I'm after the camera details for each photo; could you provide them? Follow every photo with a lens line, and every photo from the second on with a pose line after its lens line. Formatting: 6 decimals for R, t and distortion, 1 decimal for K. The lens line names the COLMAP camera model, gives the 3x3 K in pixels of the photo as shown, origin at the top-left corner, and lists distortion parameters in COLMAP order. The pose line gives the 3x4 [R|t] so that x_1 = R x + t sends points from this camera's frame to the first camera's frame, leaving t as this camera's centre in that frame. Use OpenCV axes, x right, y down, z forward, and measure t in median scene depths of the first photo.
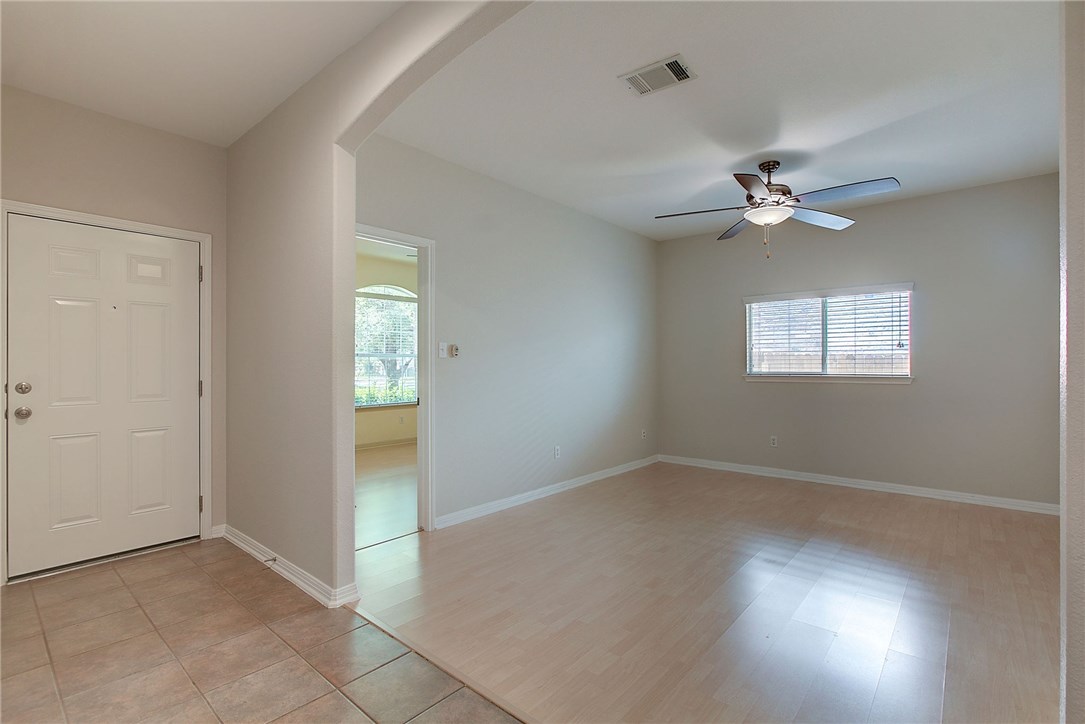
lens RADIAL K [[500.5, 0, 542.5], [0, 500.5, 362.0], [0, 0, 1]] dist [0.000844, 0.000228]
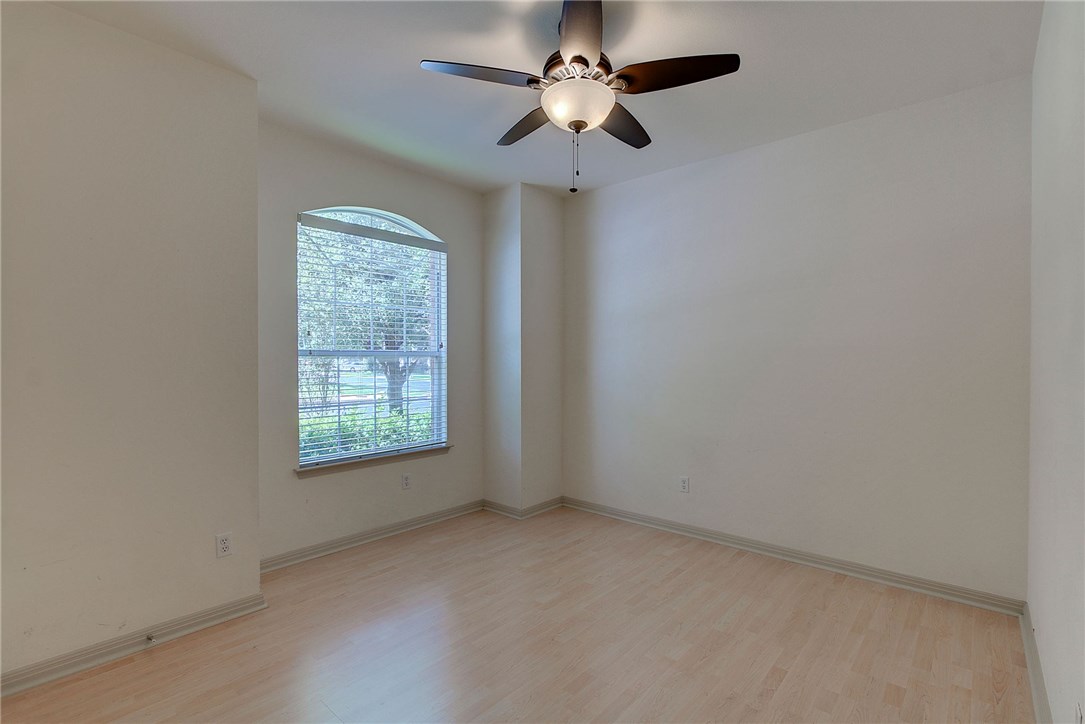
lens RADIAL K [[500.5, 0, 542.5], [0, 500.5, 362.0], [0, 0, 1]] dist [0.000844, 0.000228]
pose [[0.999973, 0.001597, -0.007106, -0.085872], [-0.001556, 0.999982, 0.005808, -0.002285], [0.007116, -0.005796, 0.999958, 0.303190]]
